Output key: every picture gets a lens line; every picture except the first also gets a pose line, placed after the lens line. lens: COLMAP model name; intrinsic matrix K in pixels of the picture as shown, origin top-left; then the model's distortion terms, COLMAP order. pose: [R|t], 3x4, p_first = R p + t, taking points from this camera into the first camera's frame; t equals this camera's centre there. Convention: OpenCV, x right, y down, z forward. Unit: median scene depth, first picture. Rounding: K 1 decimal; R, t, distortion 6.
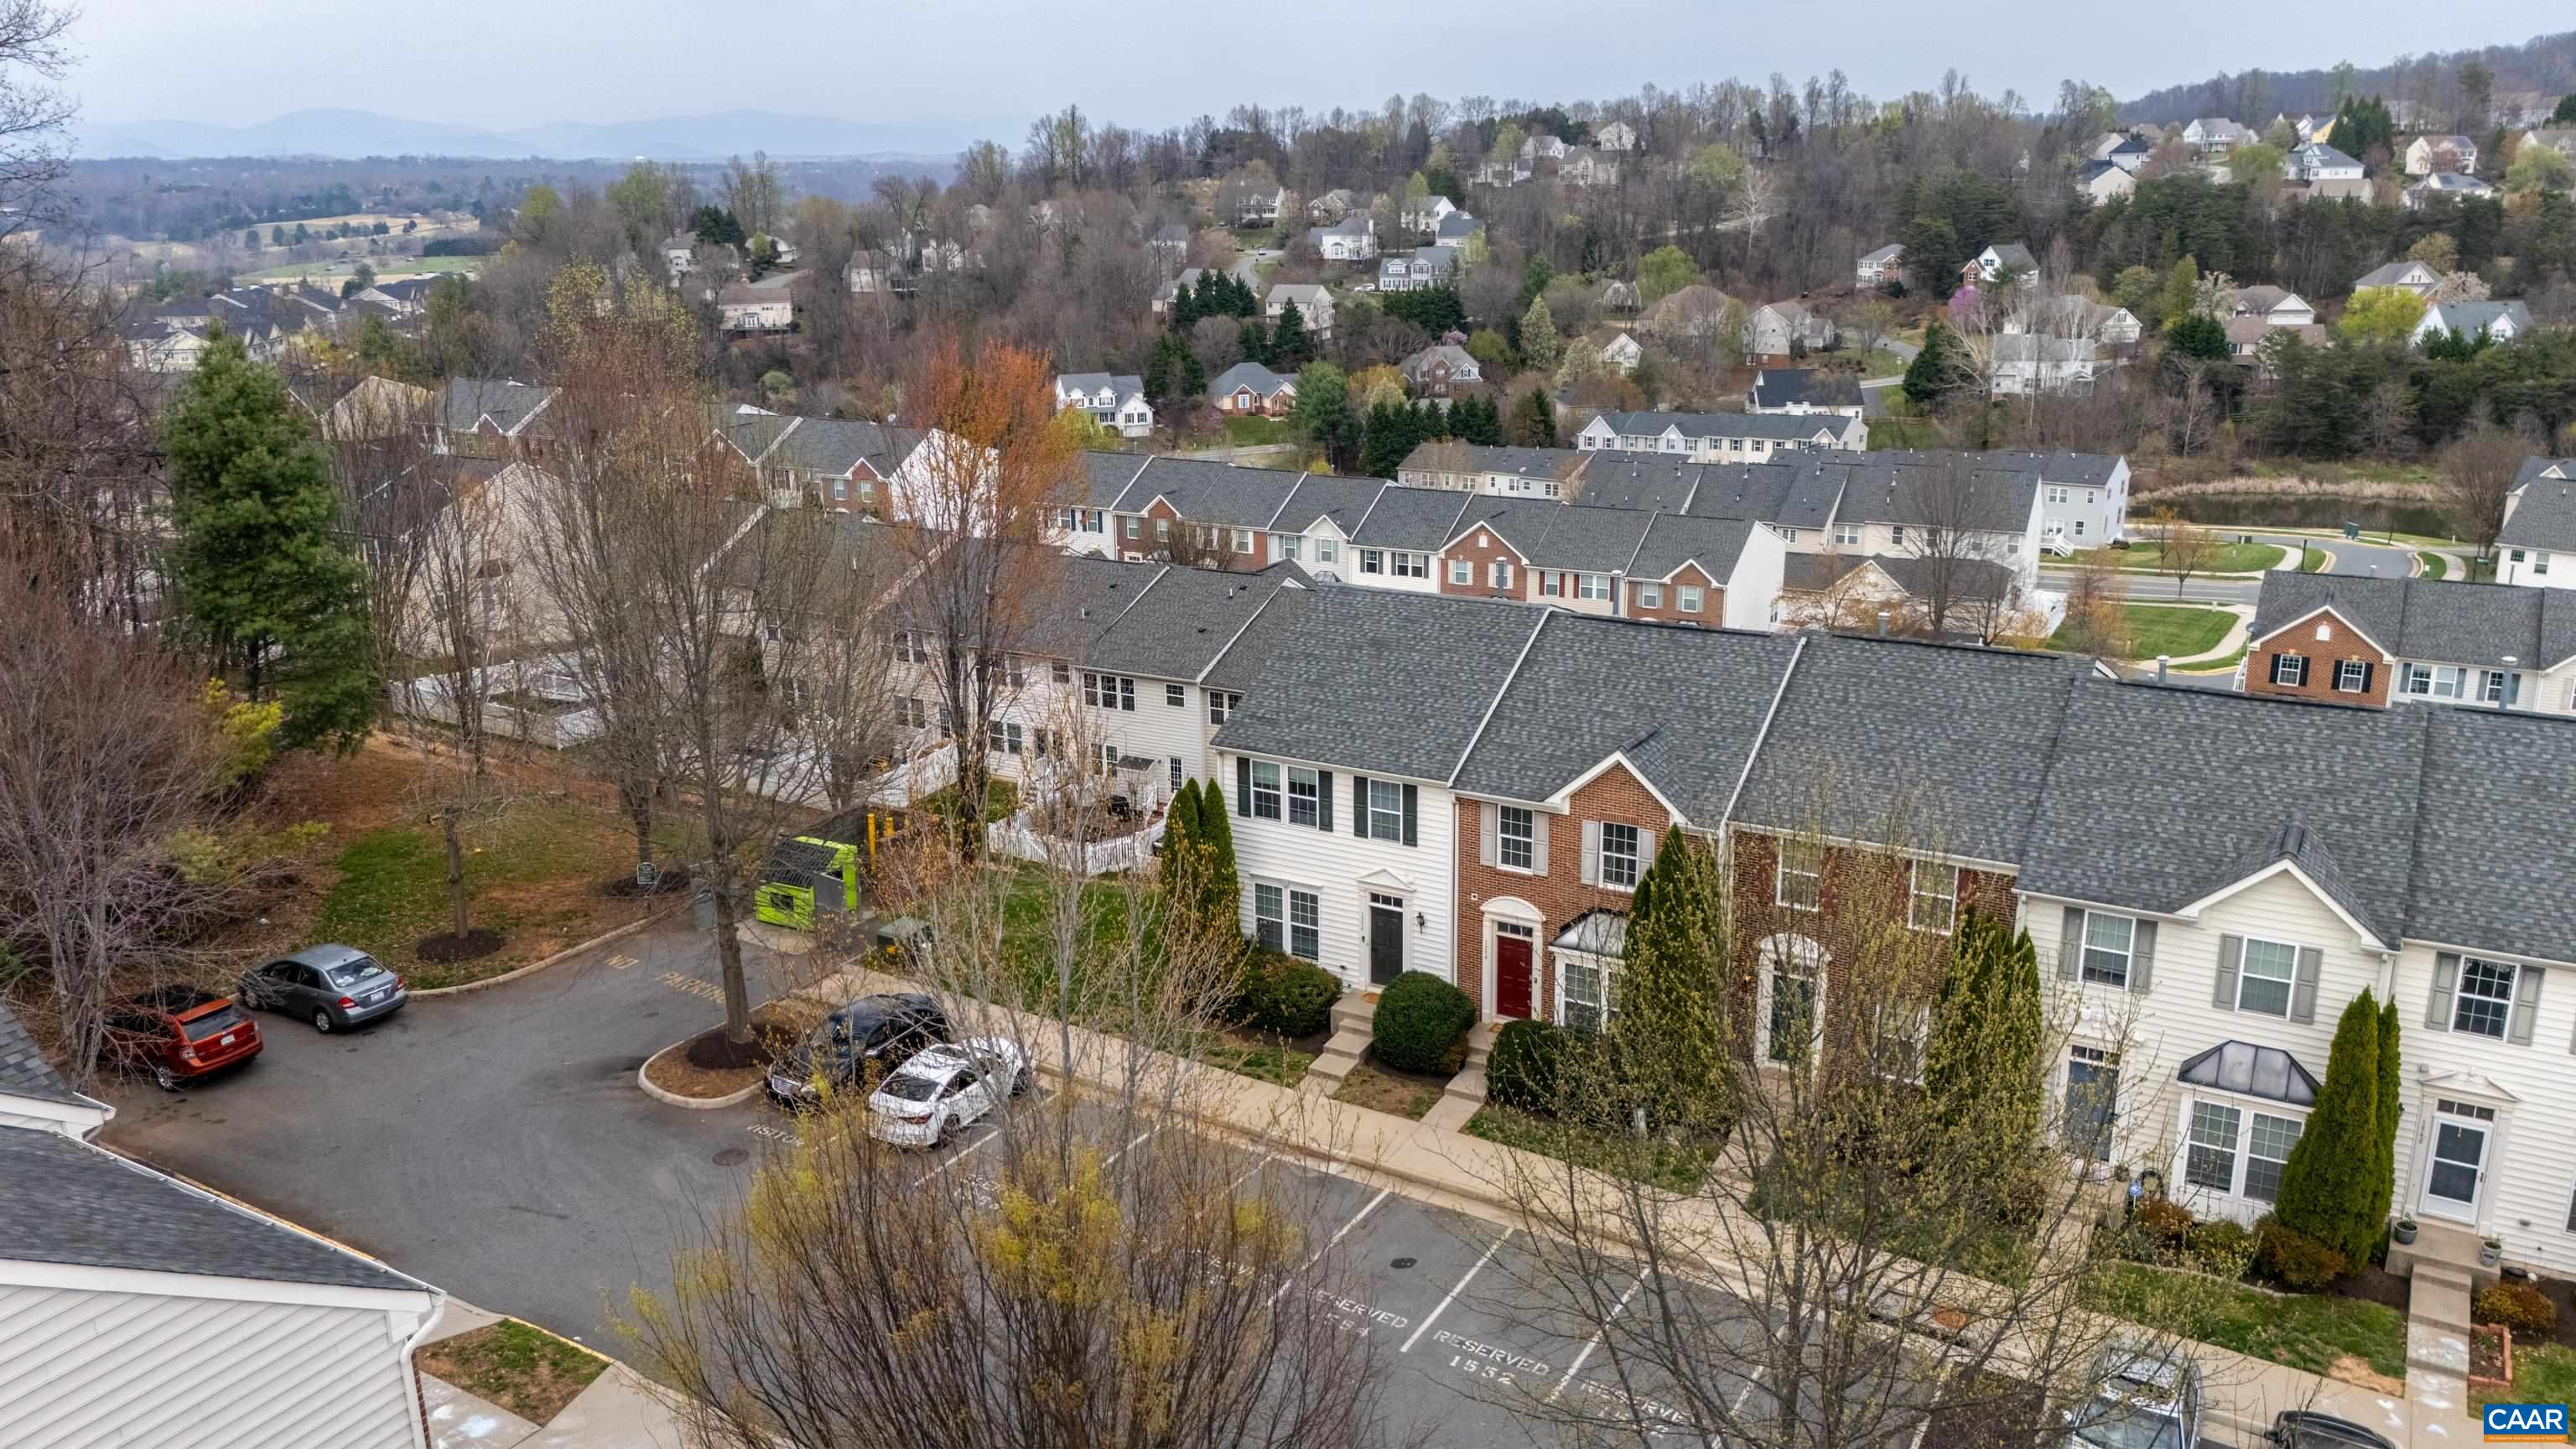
lens RADIAL K [[1901.7, 0, 1288.0], [0, 1901.7, 724.5], [0, 0, 1]] dist [0.101189, -0.124403]
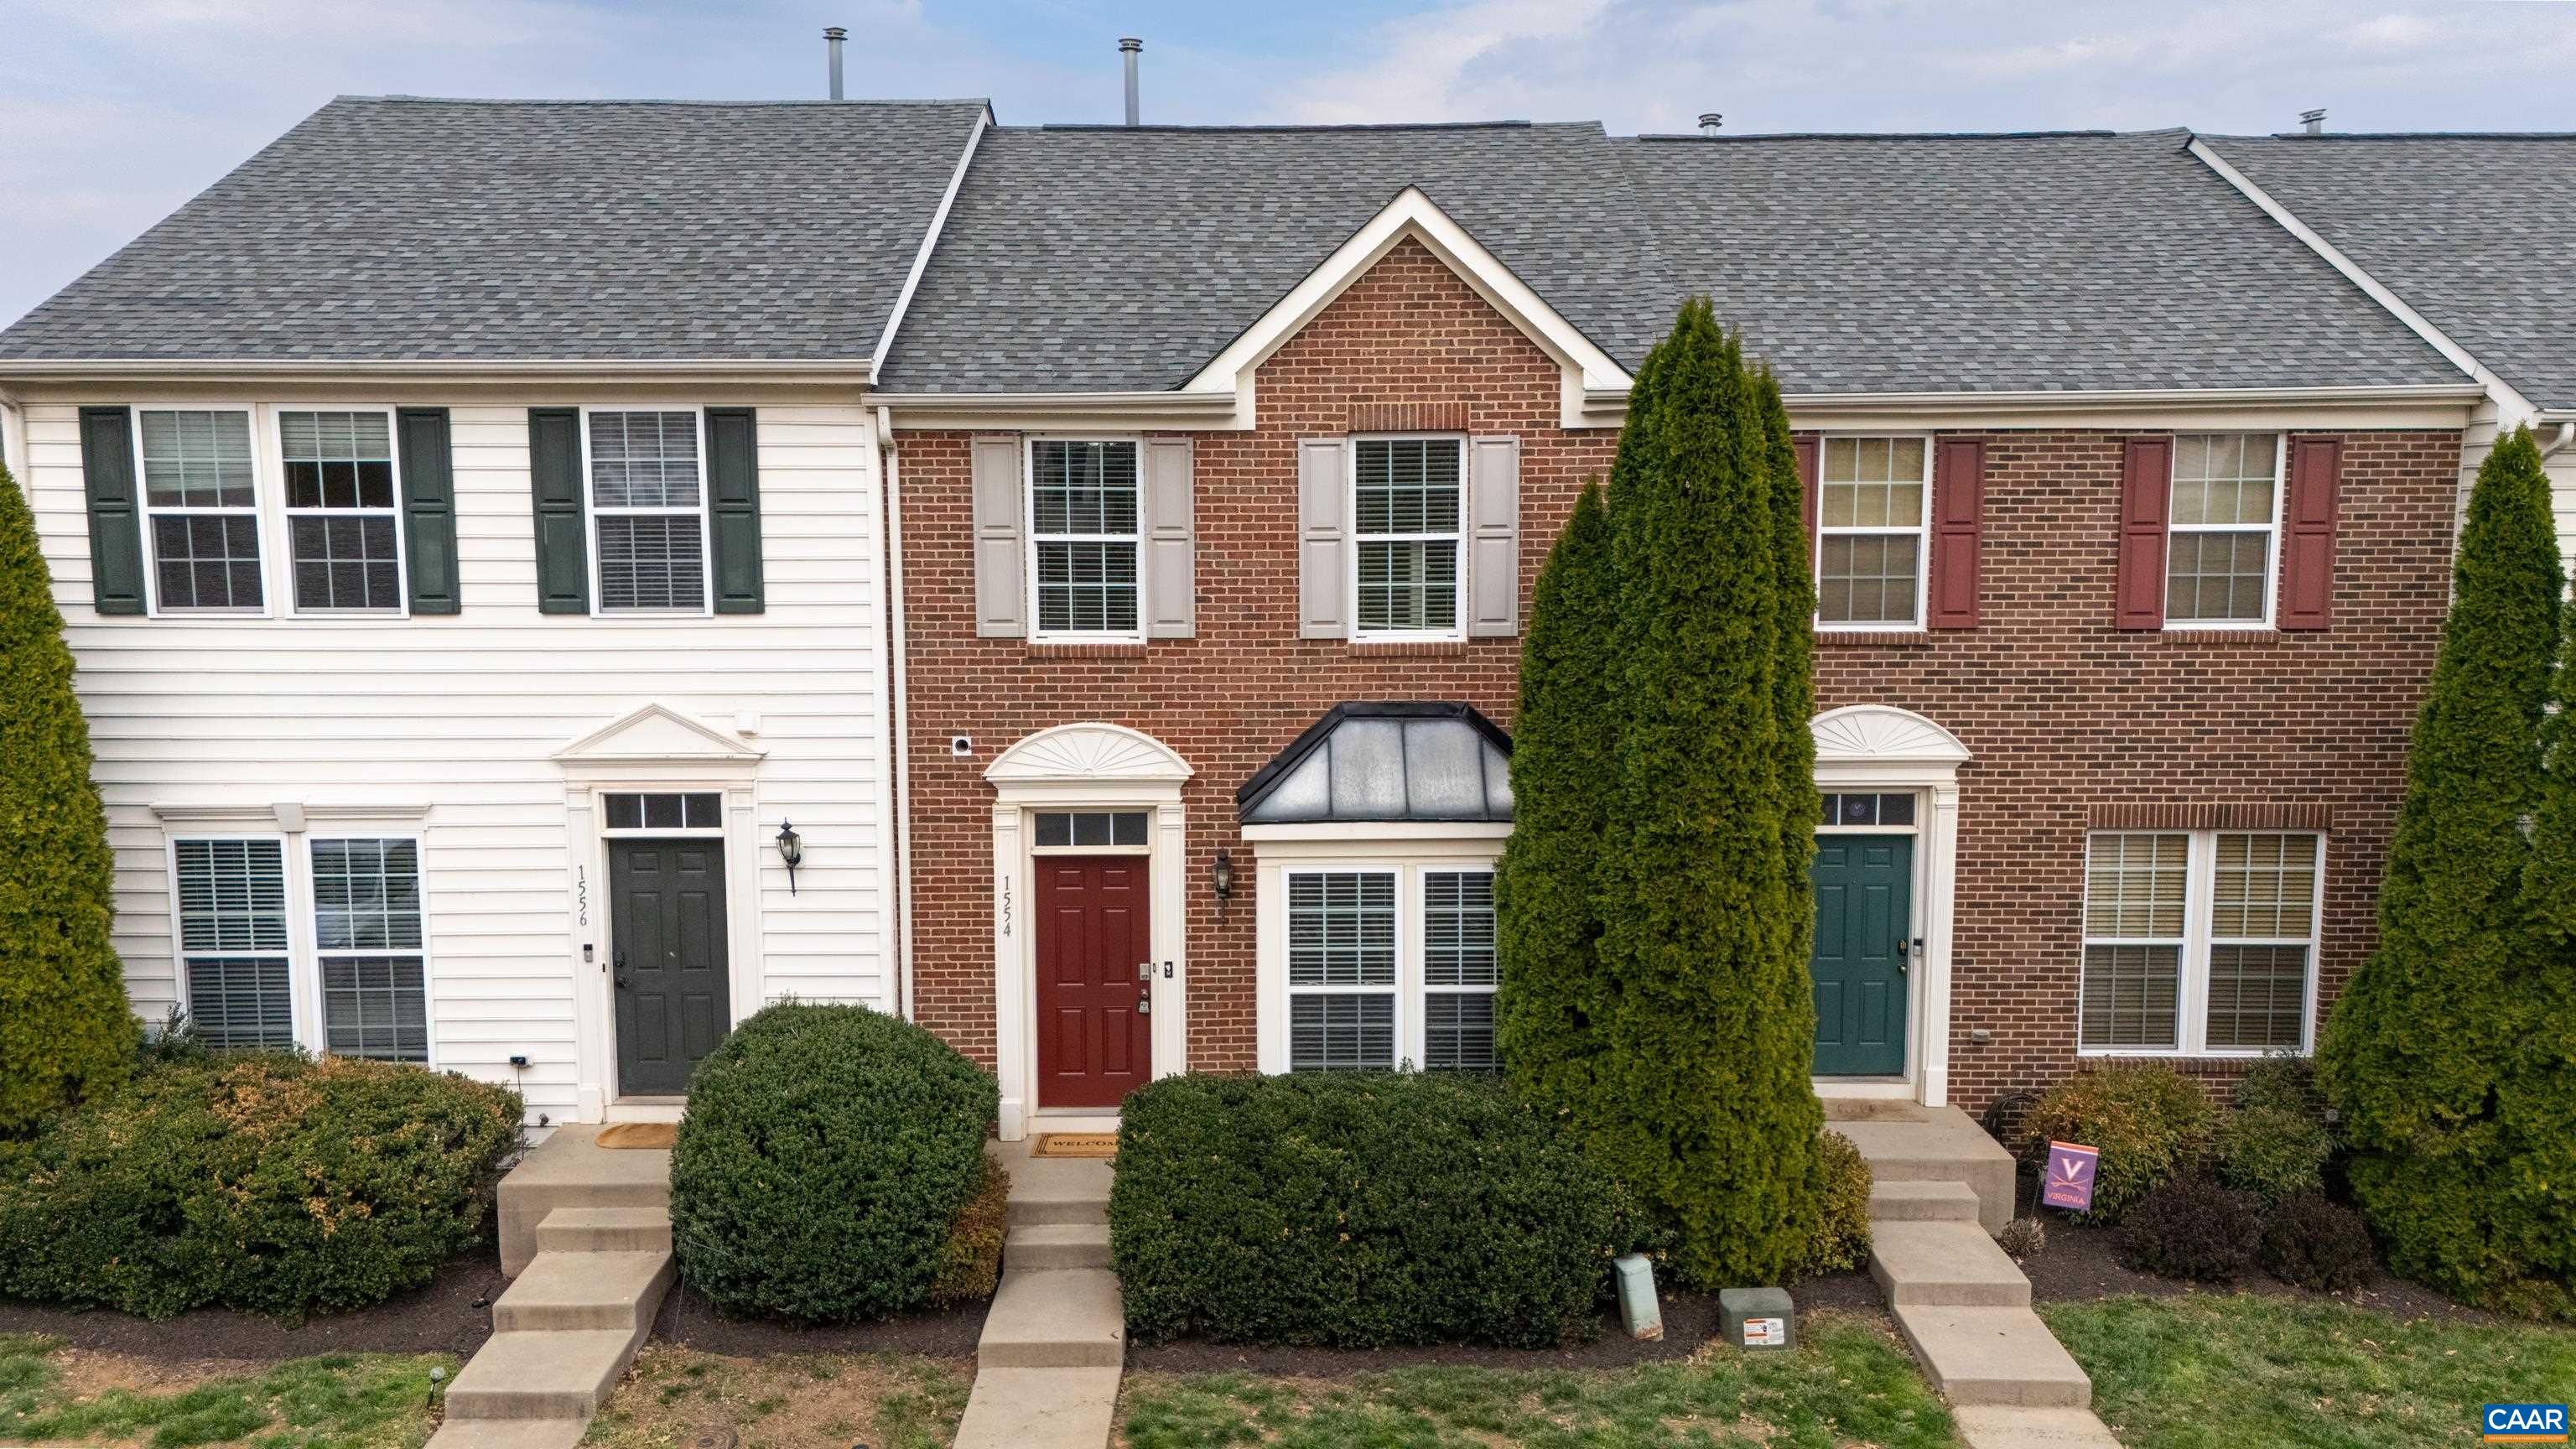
lens RADIAL K [[1901.7, 0, 1288.0], [0, 1901.7, 724.5], [0, 0, 1]] dist [0.101189, -0.124403]
pose [[0.868632, -0.051439, 0.492781, -0.007295], [0.131012, 0.983041, -0.128322, 0.063462], [-0.477823, 0.176025, 0.860640, 0.318640]]
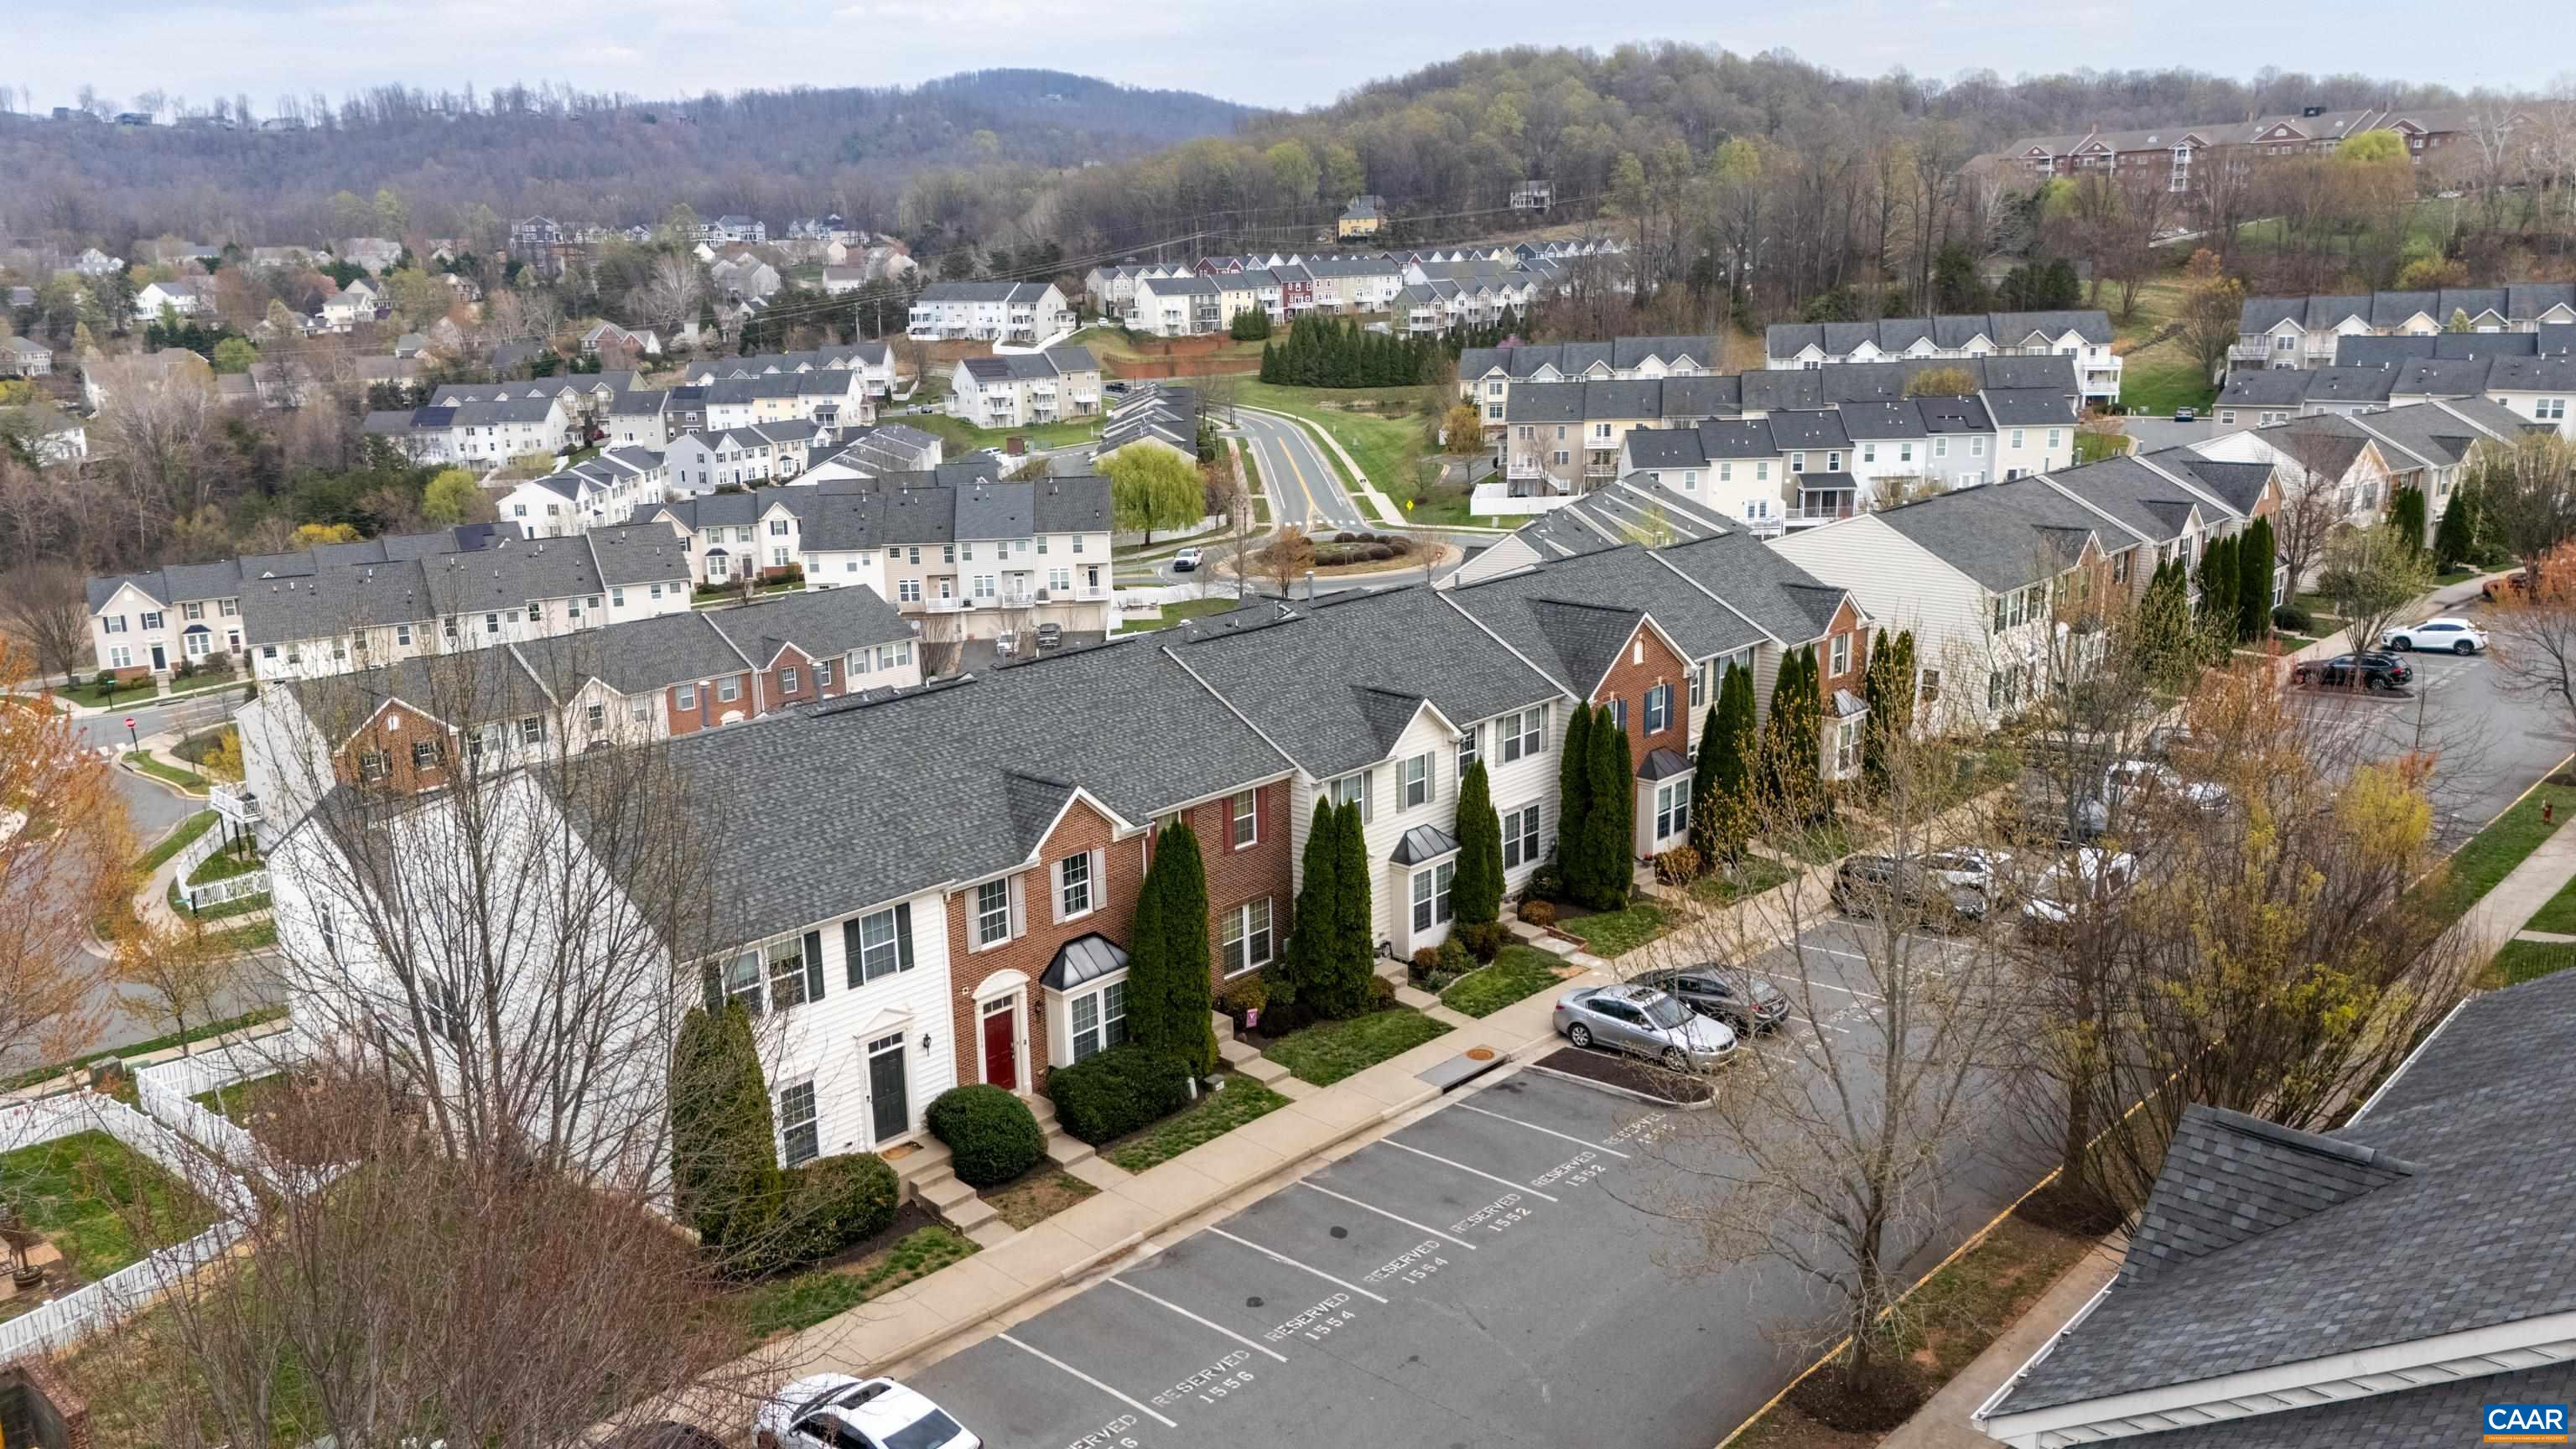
lens RADIAL K [[1901.7, 0, 1288.0], [0, 1901.7, 724.5], [0, 0, 1]] dist [0.101189, -0.124403]
pose [[0.235269, -0.226033, 0.945282, -0.350838], [0.294044, 0.943558, 0.152437, -0.064253], [-0.926384, 0.242091, 0.288453, 0.246768]]
